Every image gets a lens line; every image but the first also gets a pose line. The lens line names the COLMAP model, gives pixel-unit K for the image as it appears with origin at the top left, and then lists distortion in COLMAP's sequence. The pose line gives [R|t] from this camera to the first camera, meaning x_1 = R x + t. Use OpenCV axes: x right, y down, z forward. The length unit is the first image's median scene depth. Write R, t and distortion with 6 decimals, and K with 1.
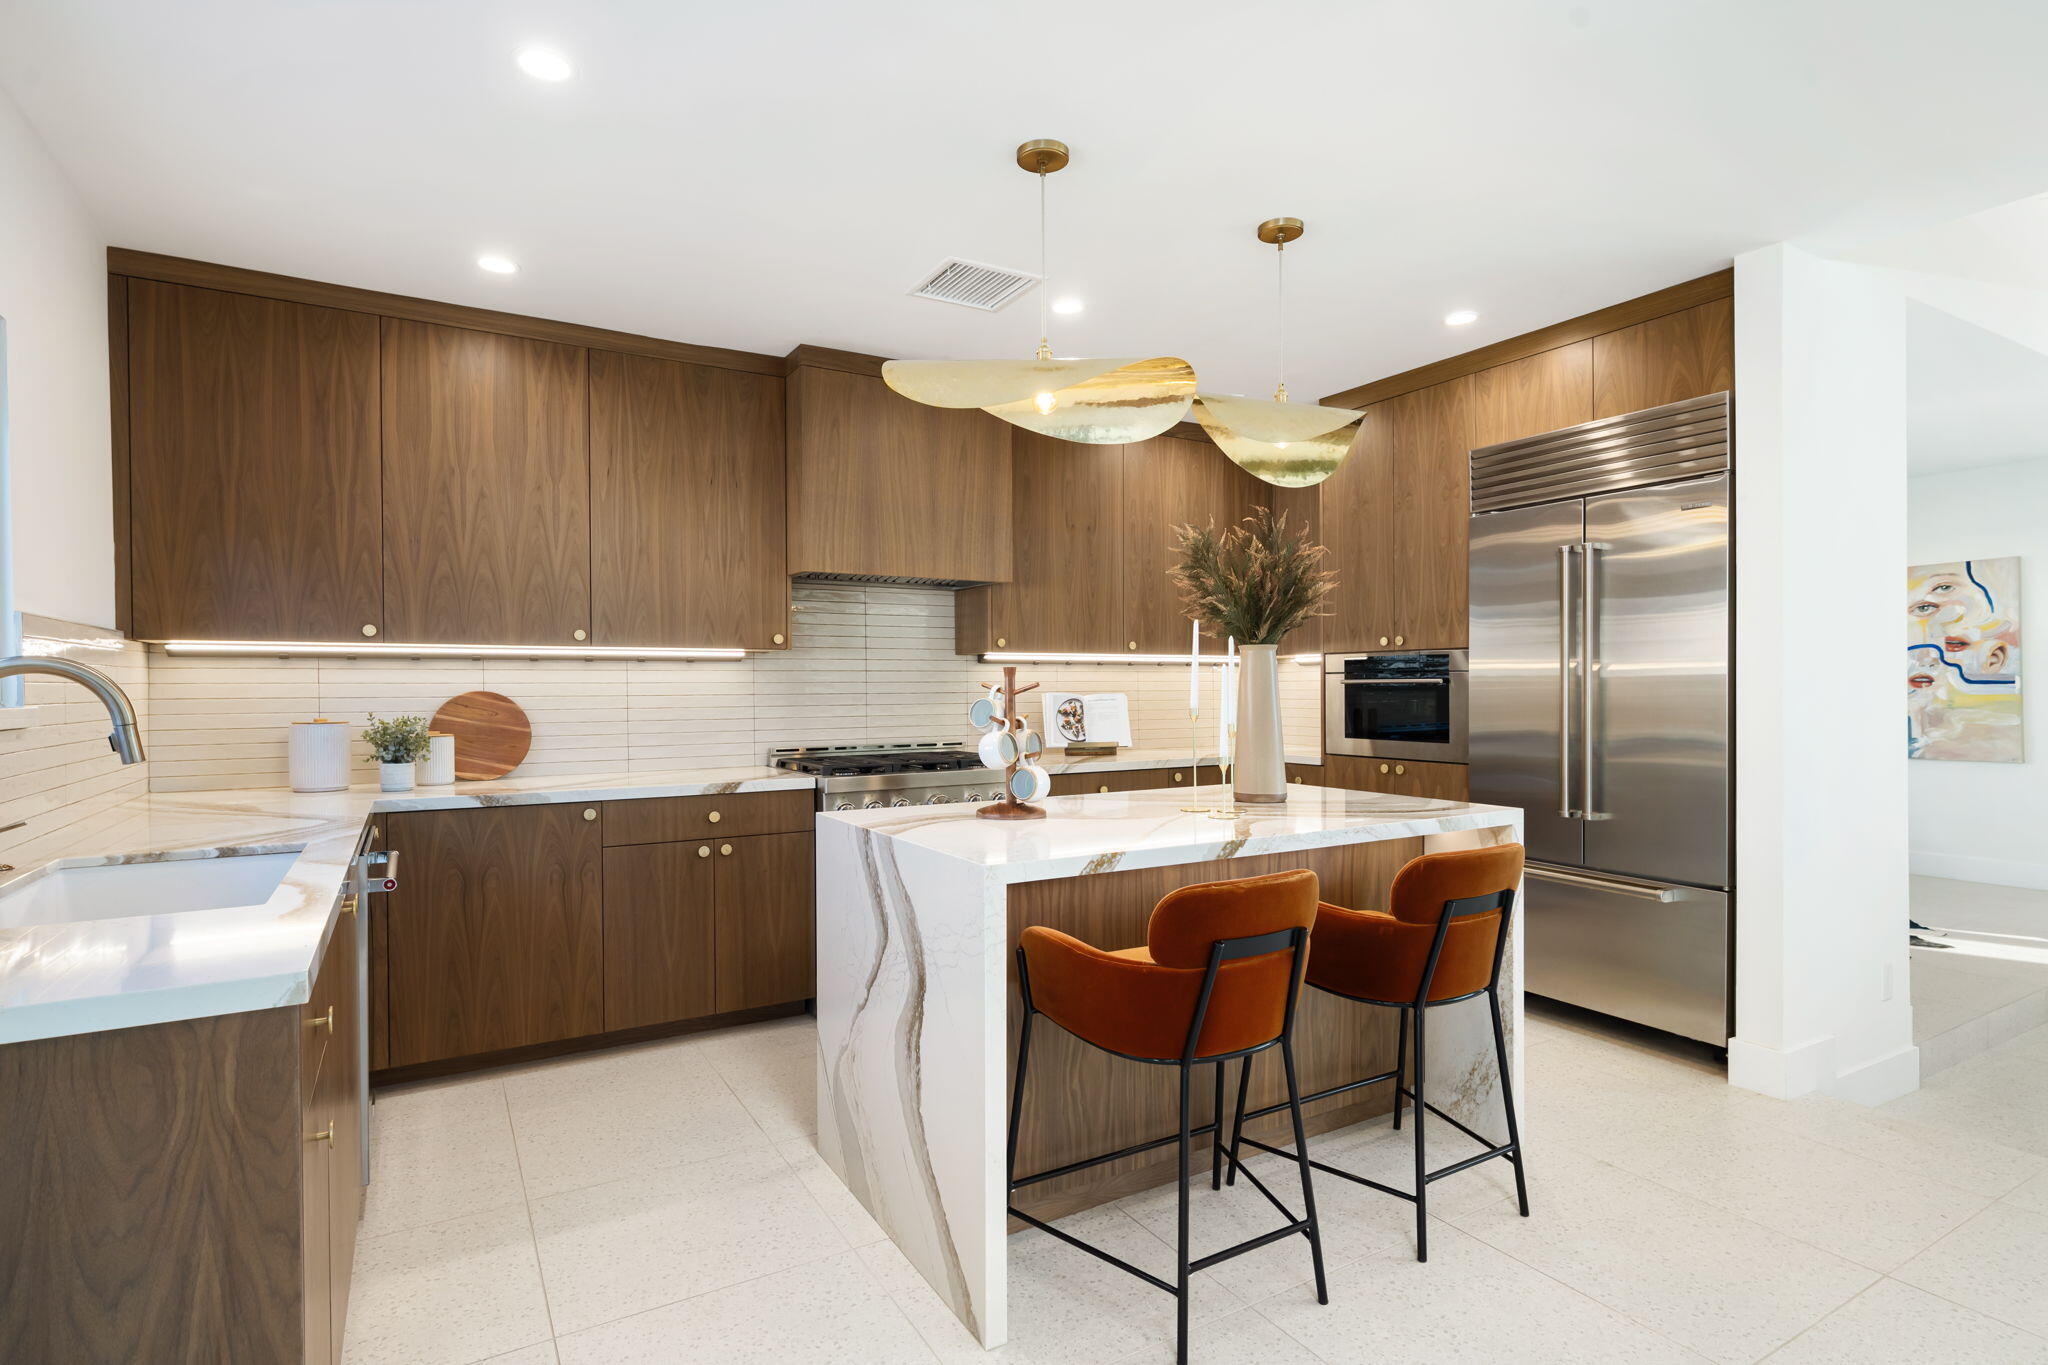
lens RADIAL K [[996.7, 0, 1012.5], [0, 996.7, 696.4], [0, 0, 1]] dist [-0.002474, -0.000937]
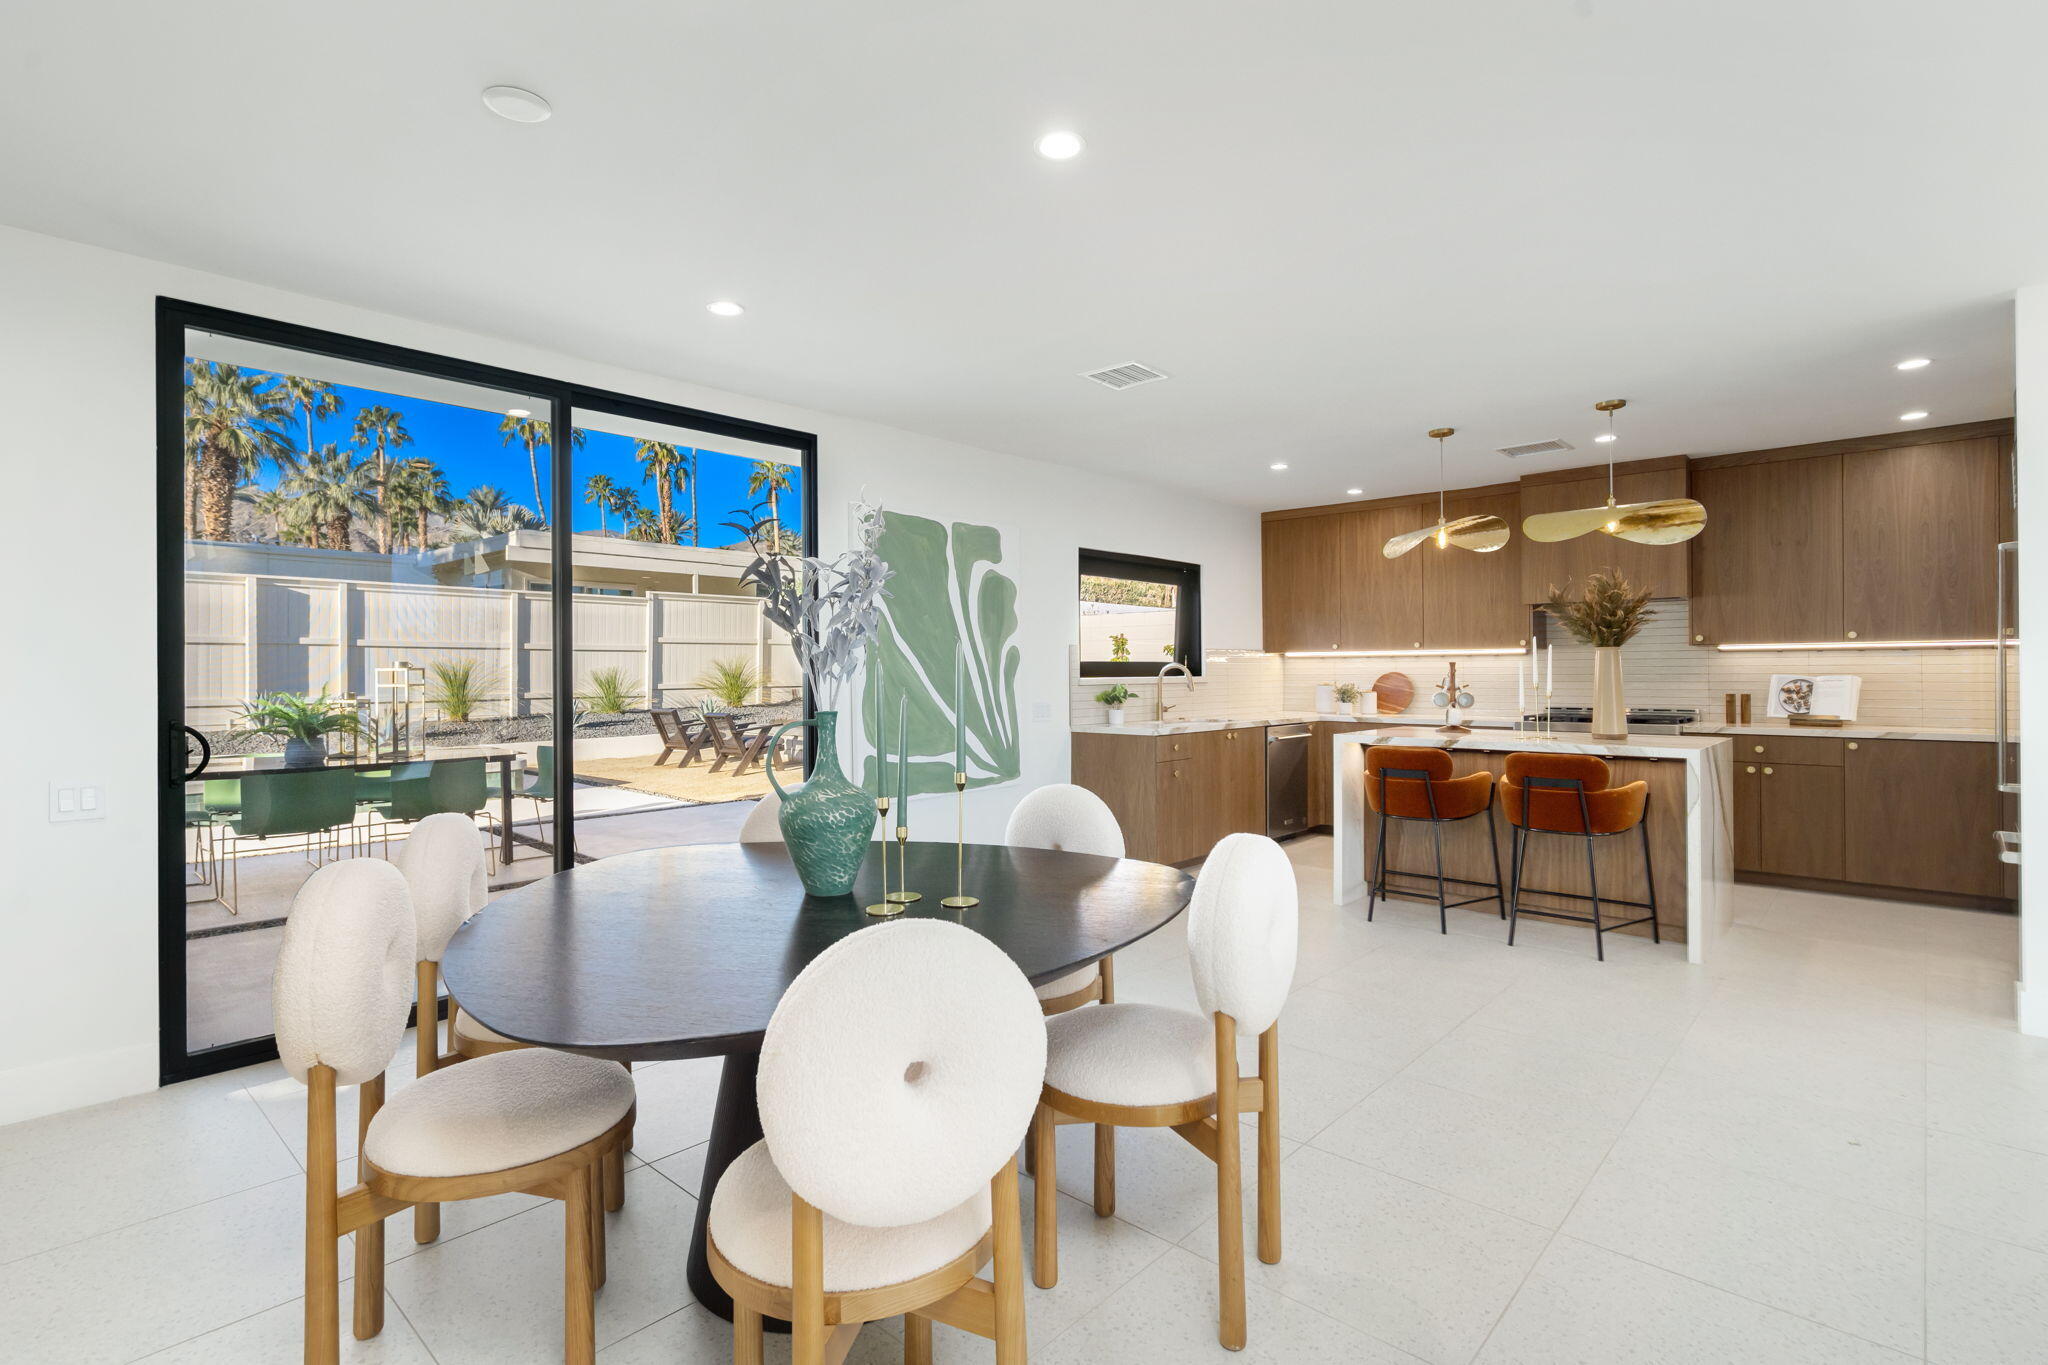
lens RADIAL K [[989.2, 0, 1029.6], [0, 989.2, 674.4], [0, 0, 1]] dist [-0.009205, 0.004578]
pose [[0.307637, 0.005541, -0.951488, 1.020656], [-0.005986, 0.999975, 0.003888, -0.003087], [0.951485, 0.004500, 0.307662, -0.312803]]
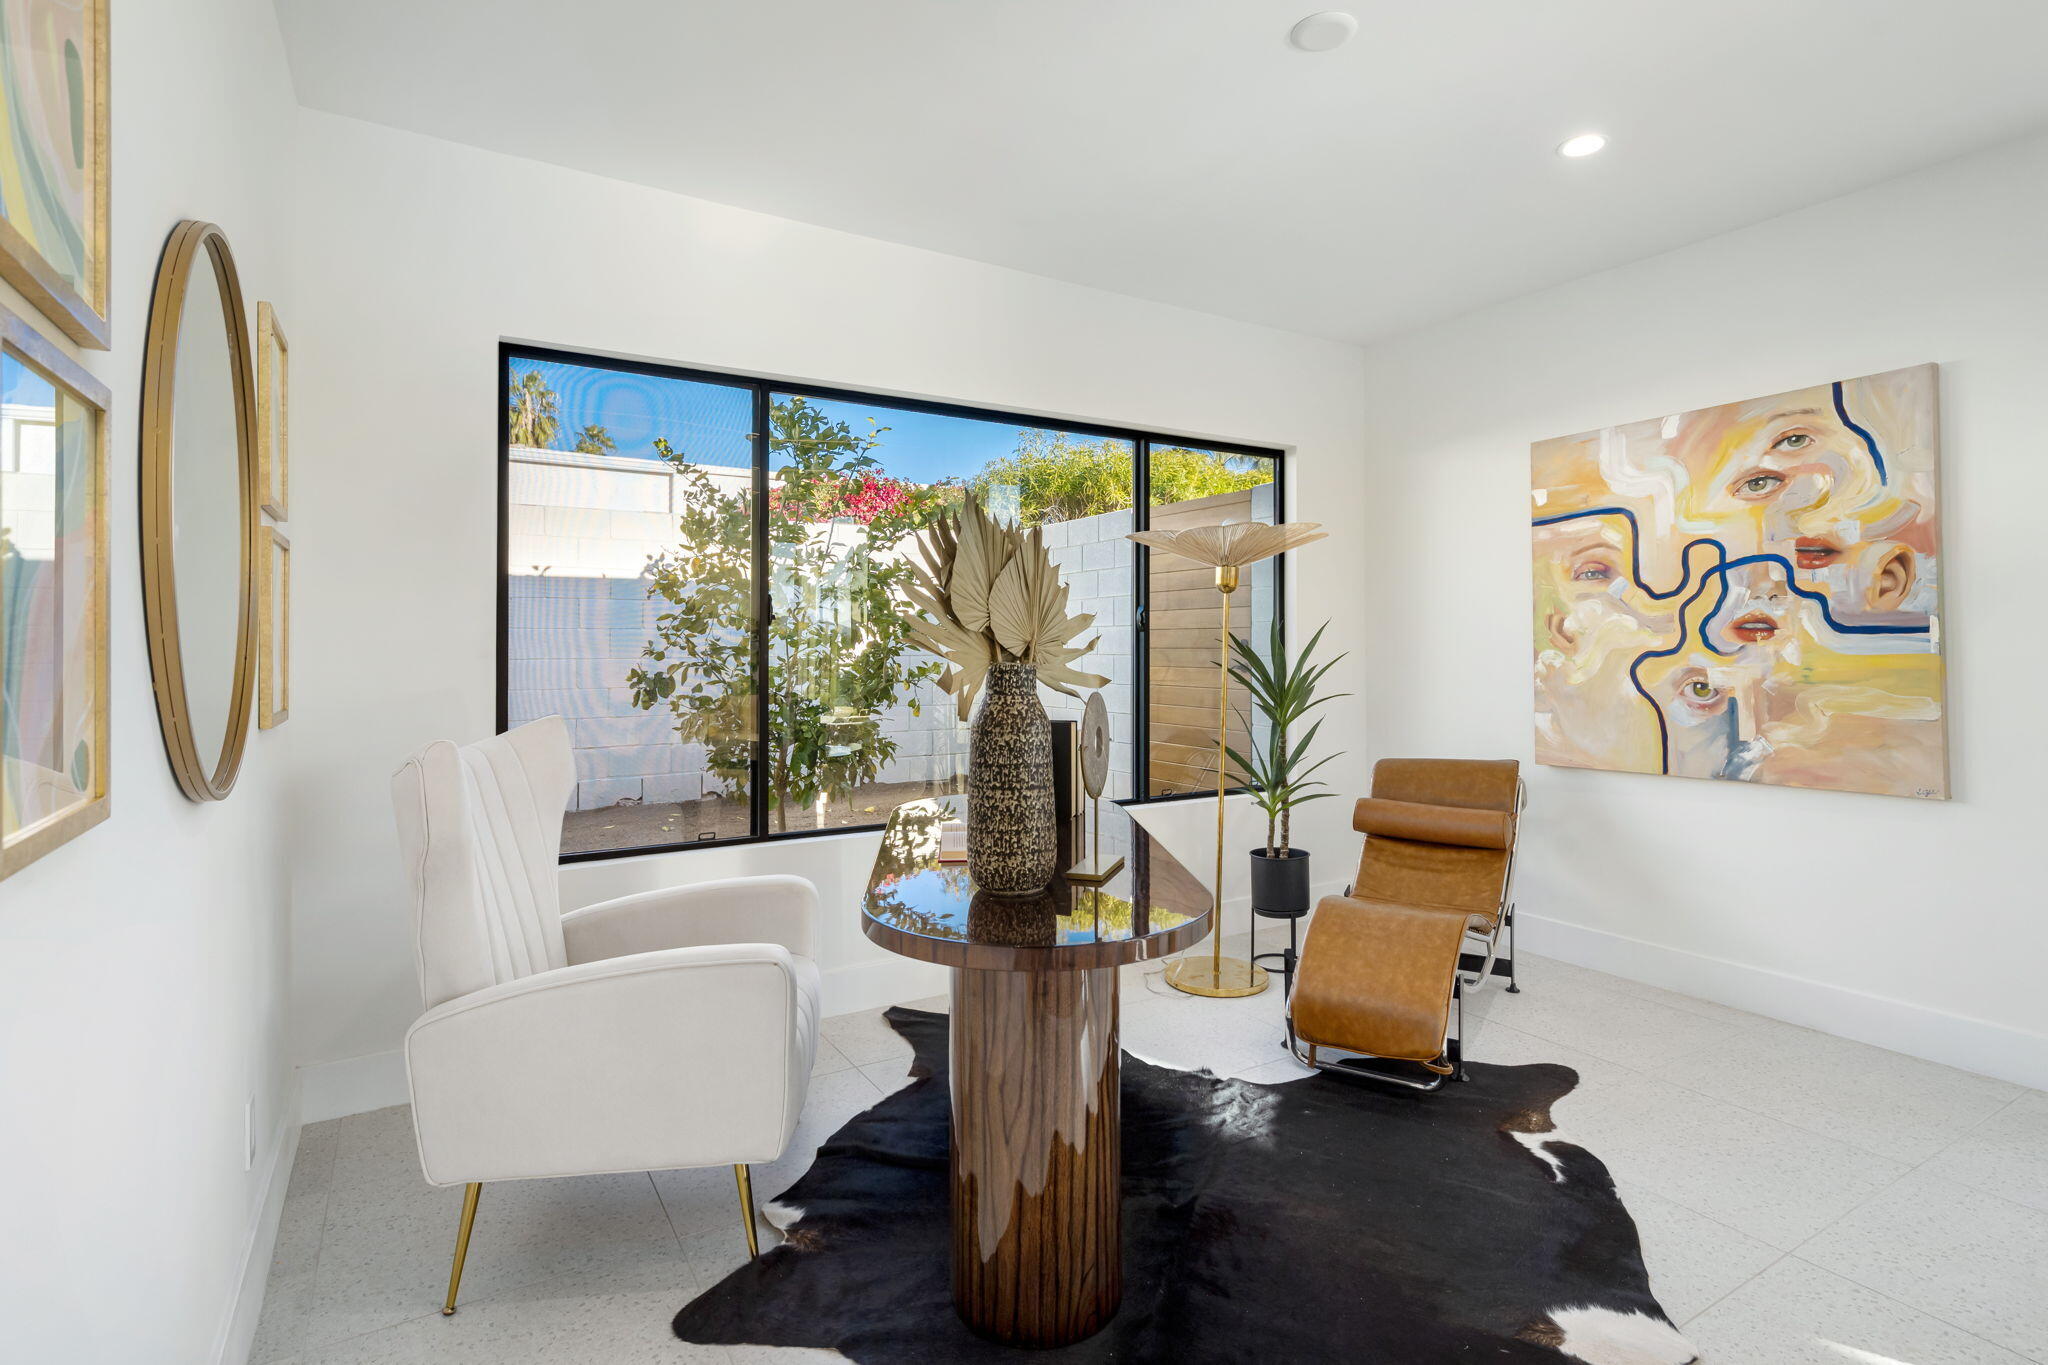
lens RADIAL K [[996.7, 0, 1057.5], [0, 996.7, 644.6], [0, 0, 1]] dist [-0.002474, -0.000937]
pose [[0.998830, 0.000801, 0.048360, 0.772611], [-0.000228, 0.999930, -0.011851, -0.001682], [-0.048366, 0.011826, 0.998760, 0.739175]]
